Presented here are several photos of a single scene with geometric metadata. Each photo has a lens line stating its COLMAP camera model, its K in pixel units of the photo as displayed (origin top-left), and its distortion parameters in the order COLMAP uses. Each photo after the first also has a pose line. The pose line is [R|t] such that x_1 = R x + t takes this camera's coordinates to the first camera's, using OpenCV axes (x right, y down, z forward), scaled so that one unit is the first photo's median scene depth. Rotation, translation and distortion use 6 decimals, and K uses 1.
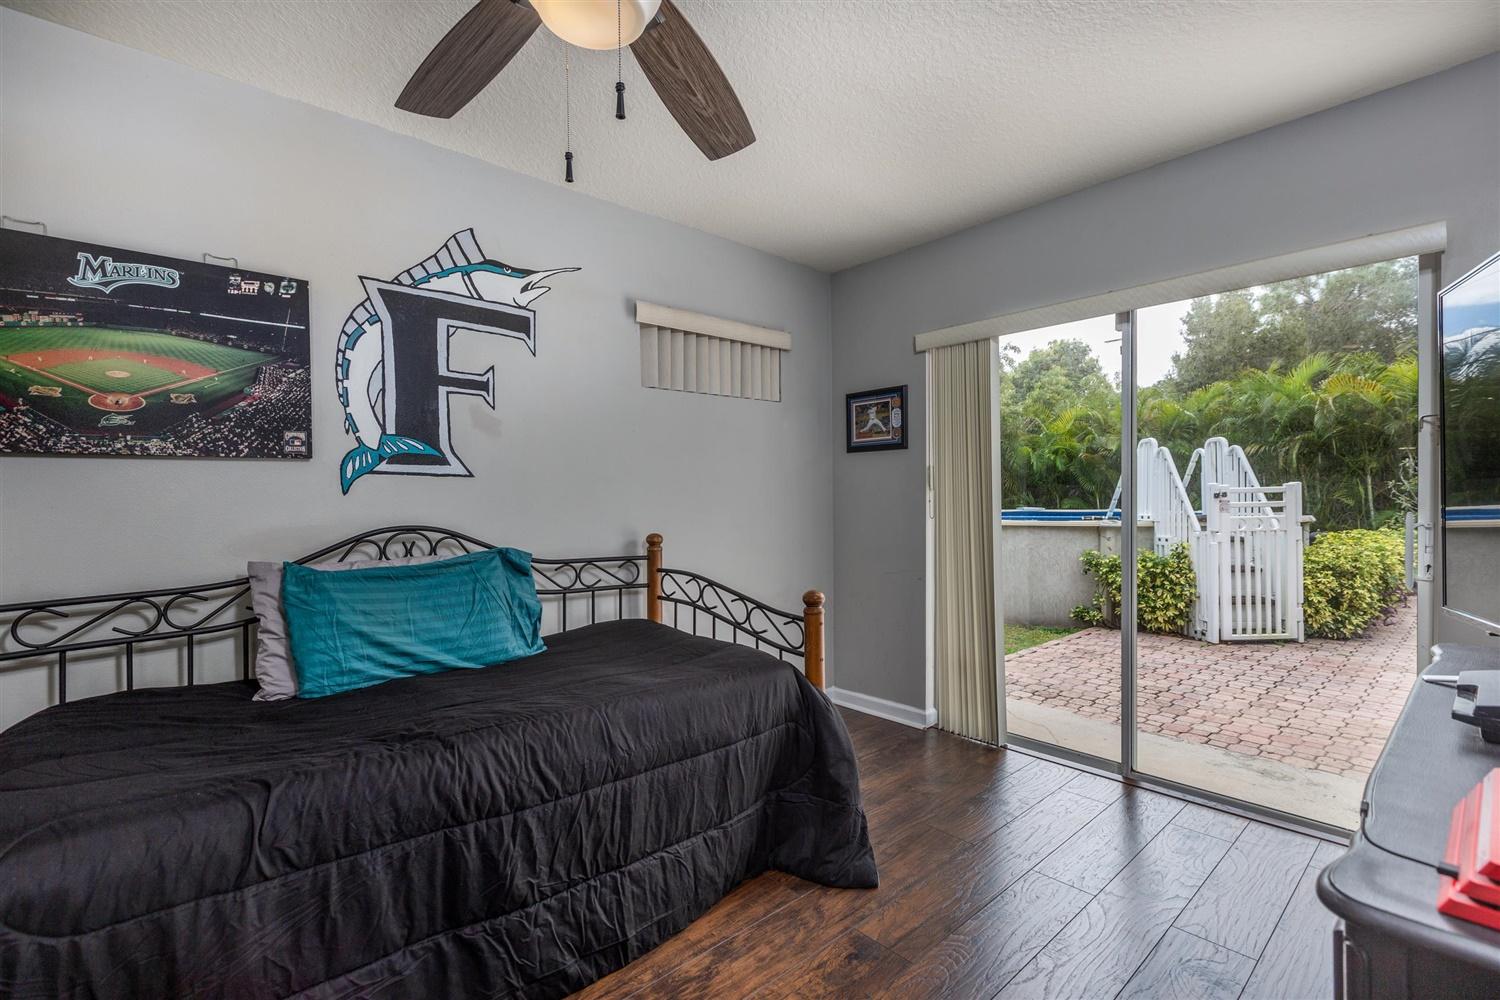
lens RADIAL K [[661.7, 0, 752.8], [0, 661.7, 493.2], [0, 0, 1]] dist [0.000163, -0.000296]
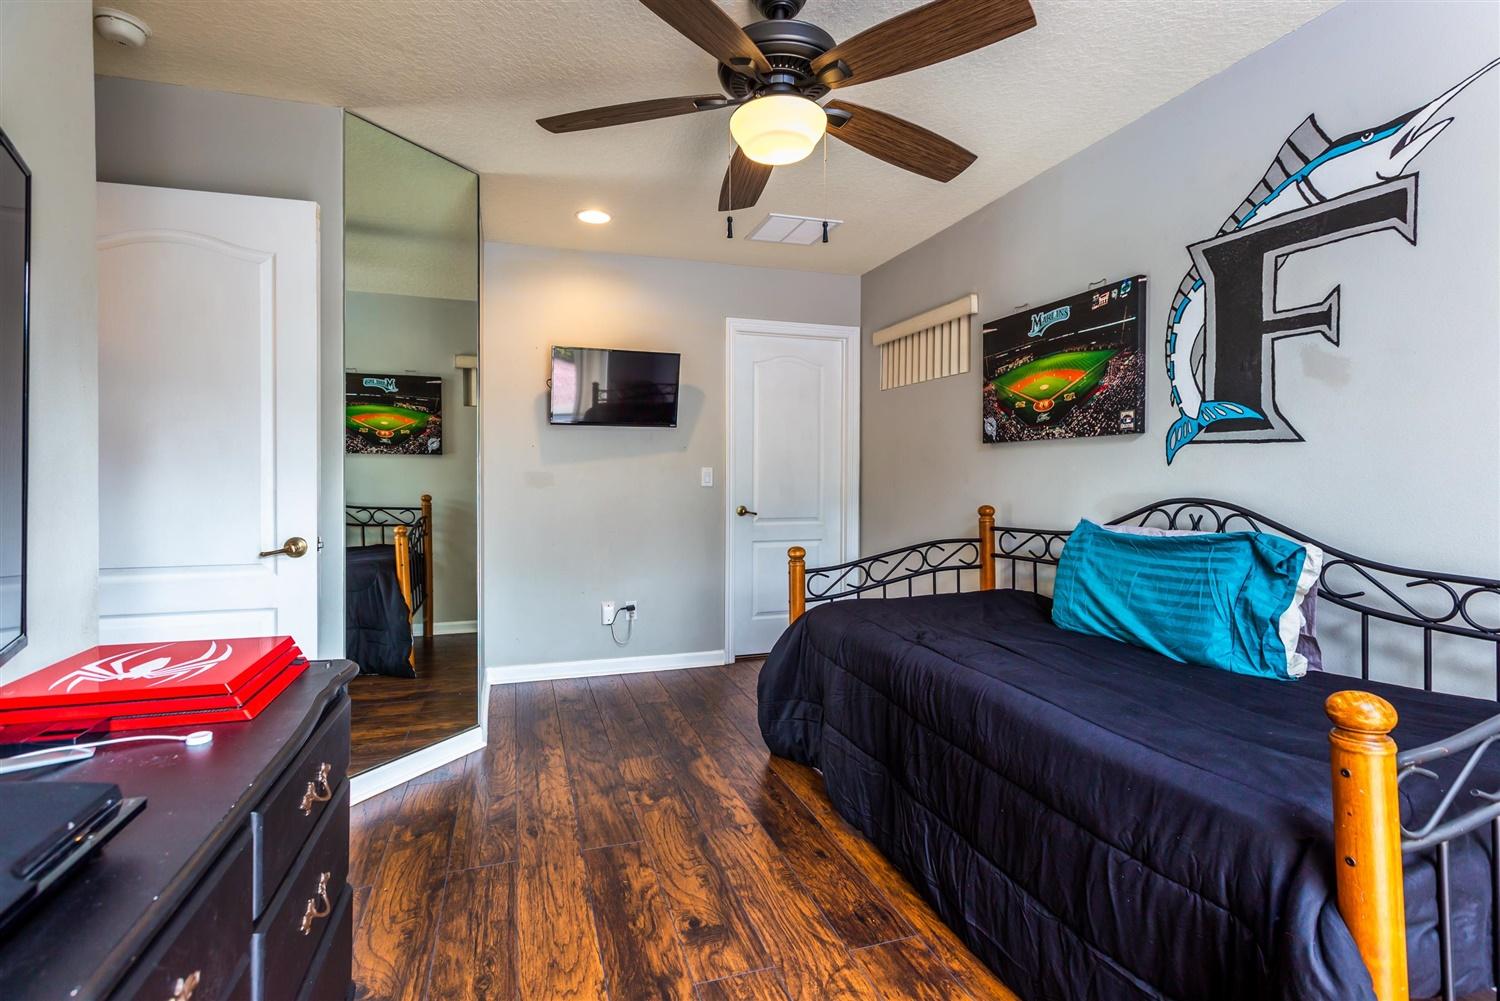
lens RADIAL K [[676.6, 0, 750.9], [0, 676.6, 471.5], [0, 0, 1]] dist [0.004092, -0.001062]
pose [[-0.383354, 0.009227, -0.923555, 0.627257], [0.007722, 0.999947, 0.006785, 0.000357], [0.923569, -0.004531, -0.383405, 0.805647]]
